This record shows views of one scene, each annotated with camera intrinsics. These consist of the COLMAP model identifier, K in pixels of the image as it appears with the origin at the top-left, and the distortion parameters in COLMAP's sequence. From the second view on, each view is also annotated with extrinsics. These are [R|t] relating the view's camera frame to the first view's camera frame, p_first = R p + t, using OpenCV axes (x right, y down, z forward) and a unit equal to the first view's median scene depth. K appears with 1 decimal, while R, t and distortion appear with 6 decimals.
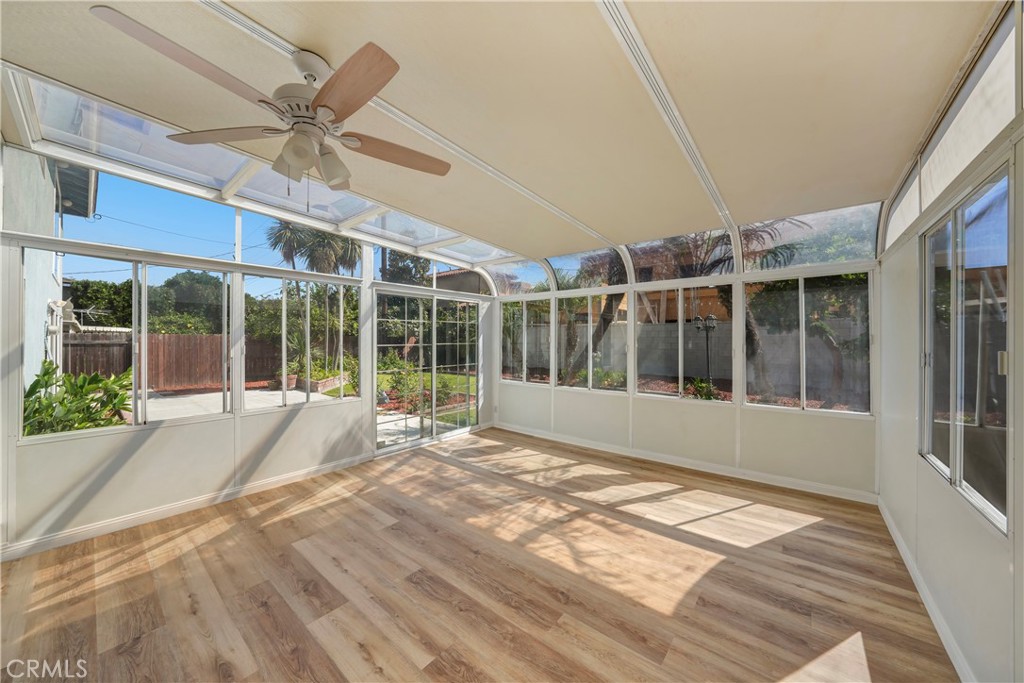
lens RADIAL K [[357.0, 0, 512.0], [0, 357.0, 341.5], [0, 0, 1]] dist [-0.016988, 0.000325]
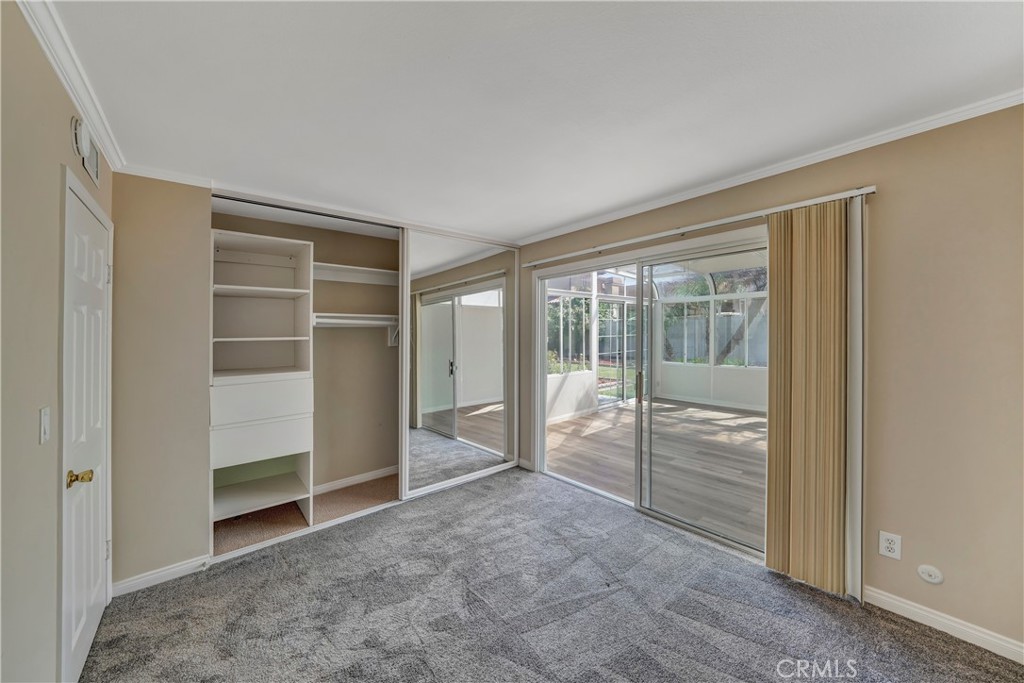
lens RADIAL K [[357.0, 0, 512.0], [0, 357.0, 341.5], [0, 0, 1]] dist [-0.016988, 0.000325]
pose [[0.981424, -0.009699, -0.191605, -0.515399], [0.013254, 0.999763, 0.017279, 0.000831], [0.191392, -0.019498, 0.981320, -0.628059]]
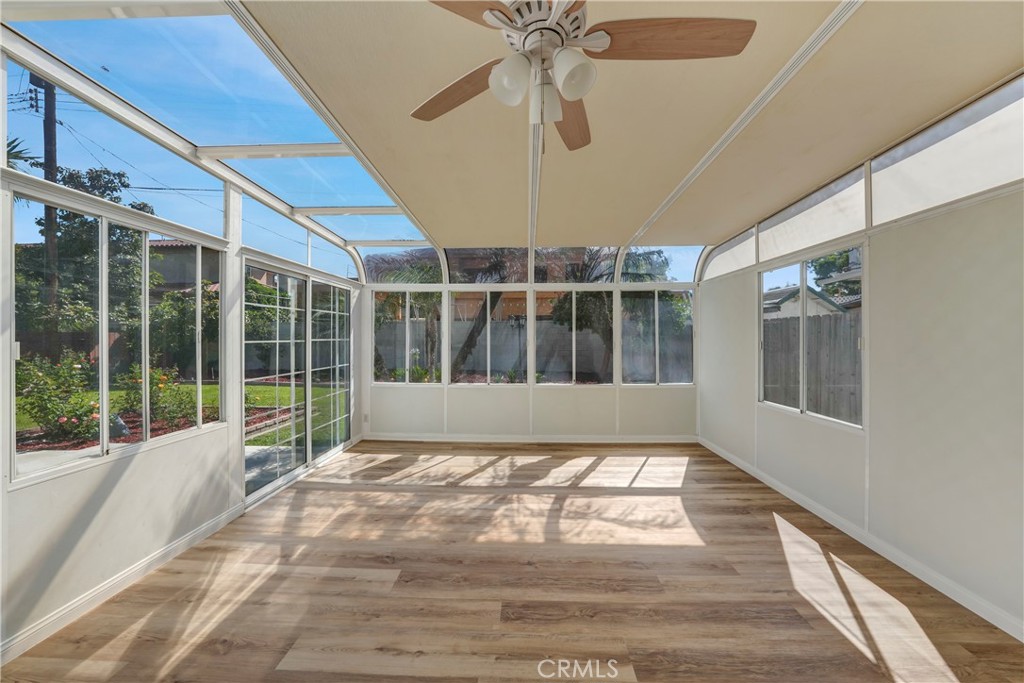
lens RADIAL K [[361.6, 0, 515.8], [0, 361.6, 342.3], [0, 0, 1]] dist [-0.019045, 0.000156]
pose [[0.797056, -0.008495, 0.603846, -0.436292], [0.003076, 0.999945, 0.010008, 0.006521], [-0.603898, -0.006120, 0.797038, 0.180043]]
